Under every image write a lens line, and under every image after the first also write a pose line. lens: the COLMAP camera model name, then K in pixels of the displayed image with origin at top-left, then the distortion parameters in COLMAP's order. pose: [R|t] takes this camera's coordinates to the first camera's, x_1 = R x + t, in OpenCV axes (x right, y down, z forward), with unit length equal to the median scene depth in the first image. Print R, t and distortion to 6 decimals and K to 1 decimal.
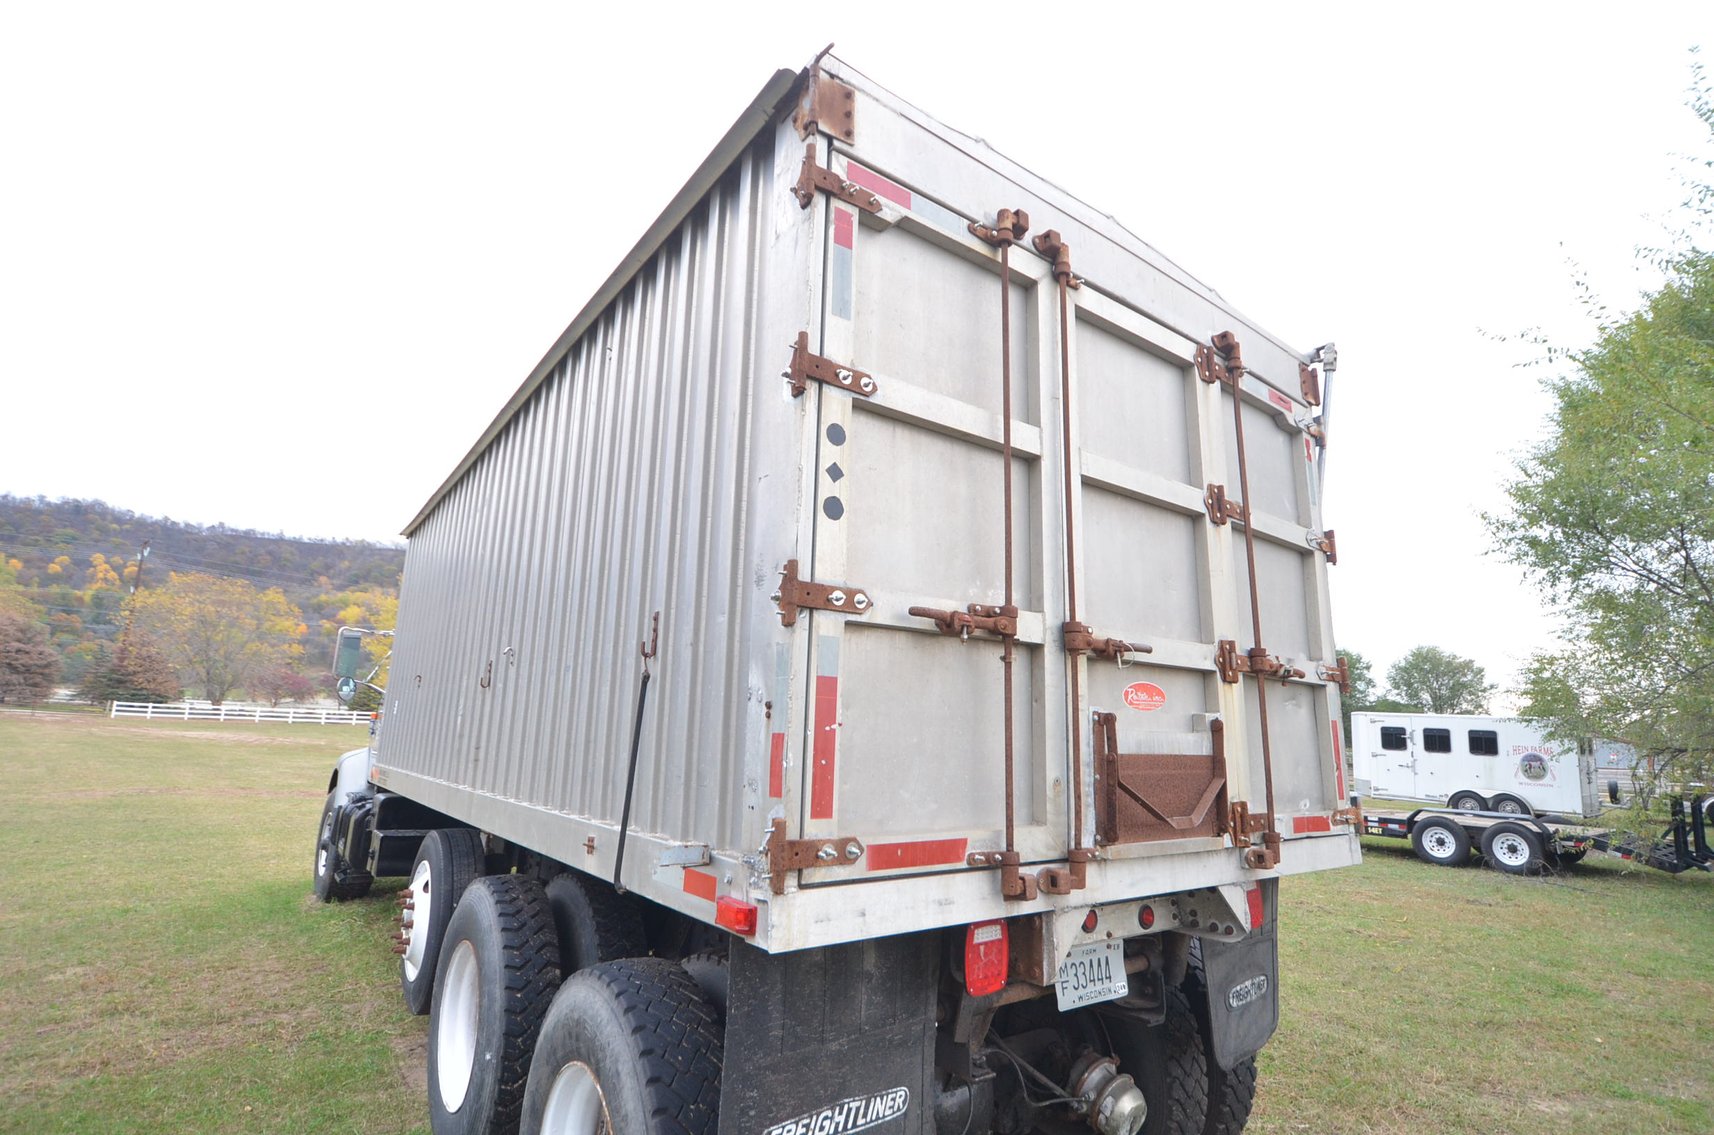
lens RADIAL K [[810.5, 0, 921.4], [0, 810.5, 567.3], [0, 0, 1]] dist [-0.003755, -0.000966]
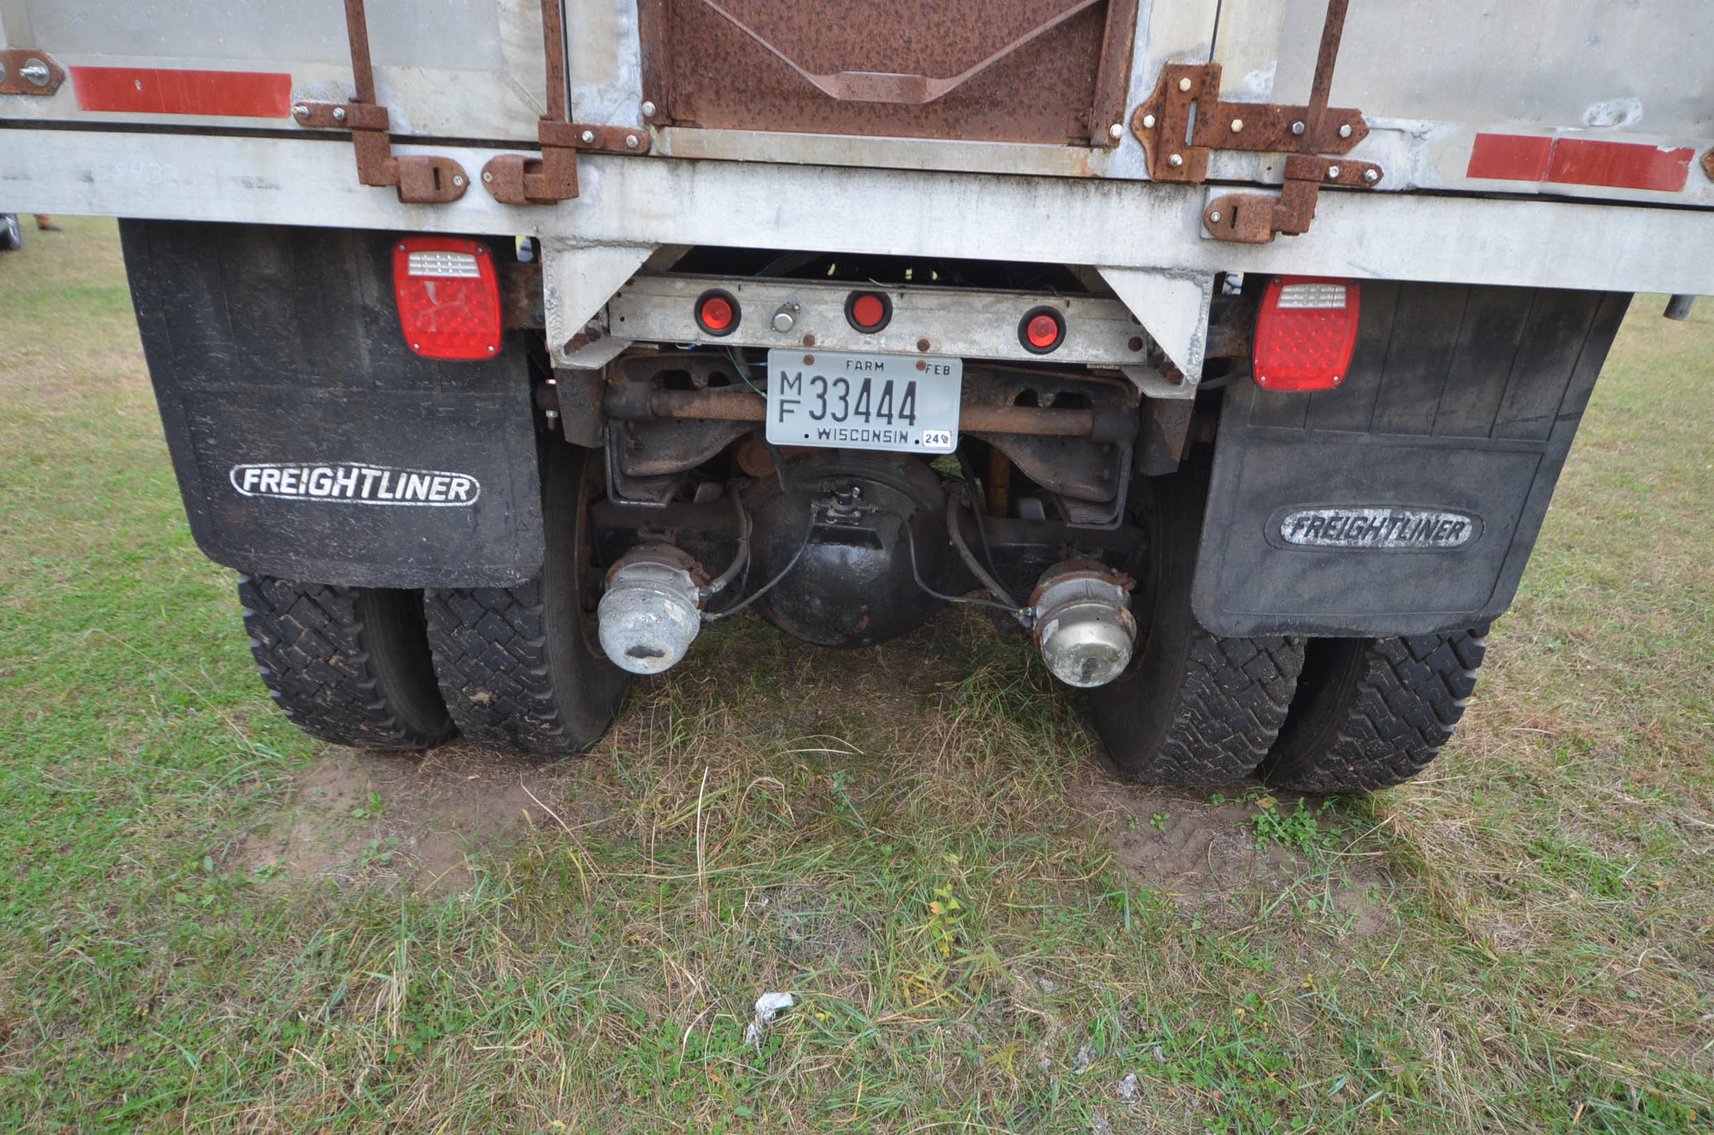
lens RADIAL K [[1061.5, 0, 857.0], [0, 1061.5, 567.5], [0, 0, 1]] dist [0.025016, -0.027749]
pose [[0.767883, 0.248204, -0.590551, 0.818426], [0.115608, 0.853054, 0.508855, 0.279117], [0.630072, -0.459014, 0.626351, 0.599752]]
